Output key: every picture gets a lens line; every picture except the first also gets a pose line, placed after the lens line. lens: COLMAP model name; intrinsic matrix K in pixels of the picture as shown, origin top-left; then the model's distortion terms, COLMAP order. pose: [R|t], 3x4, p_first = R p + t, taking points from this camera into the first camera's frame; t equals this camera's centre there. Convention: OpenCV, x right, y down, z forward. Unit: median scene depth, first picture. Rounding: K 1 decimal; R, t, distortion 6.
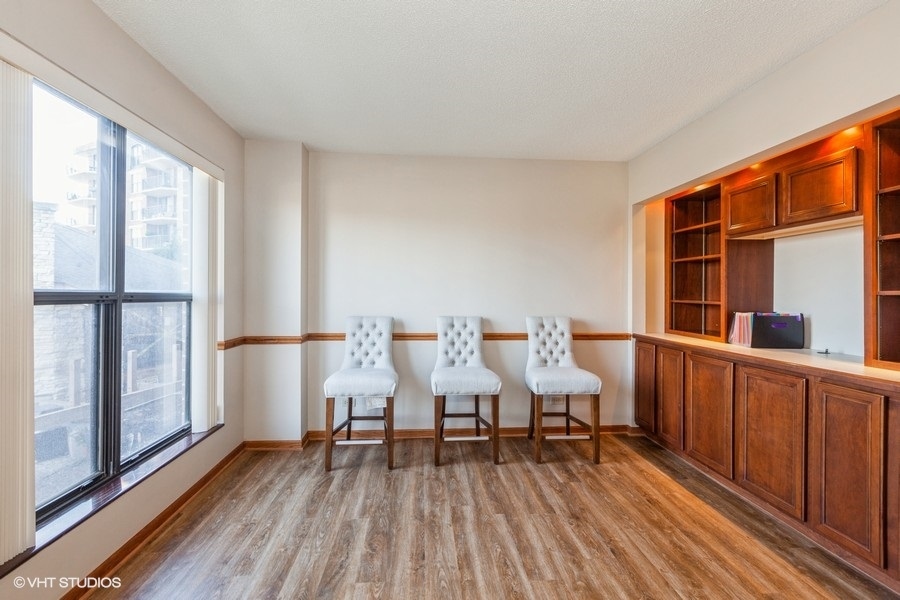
lens RADIAL K [[406.6, 0, 449.5], [0, 406.6, 294.5], [0, 0, 1]] dist [0.000159, 0.000002]
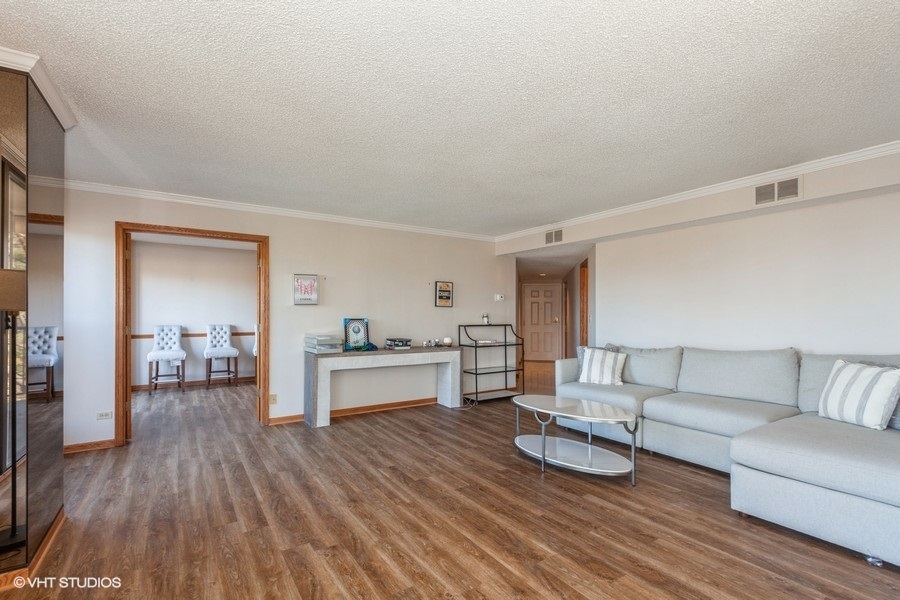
lens RADIAL K [[406.6, 0, 442.4], [0, 406.6, 316.8], [0, 0, 1]] dist [0.000159, 0.000002]
pose [[0.876822, -0.009918, 0.480713, 0.028180], [0.009176, 0.999950, 0.003894, 0.015970], [-0.480728, 0.000997, 0.876869, -1.421721]]
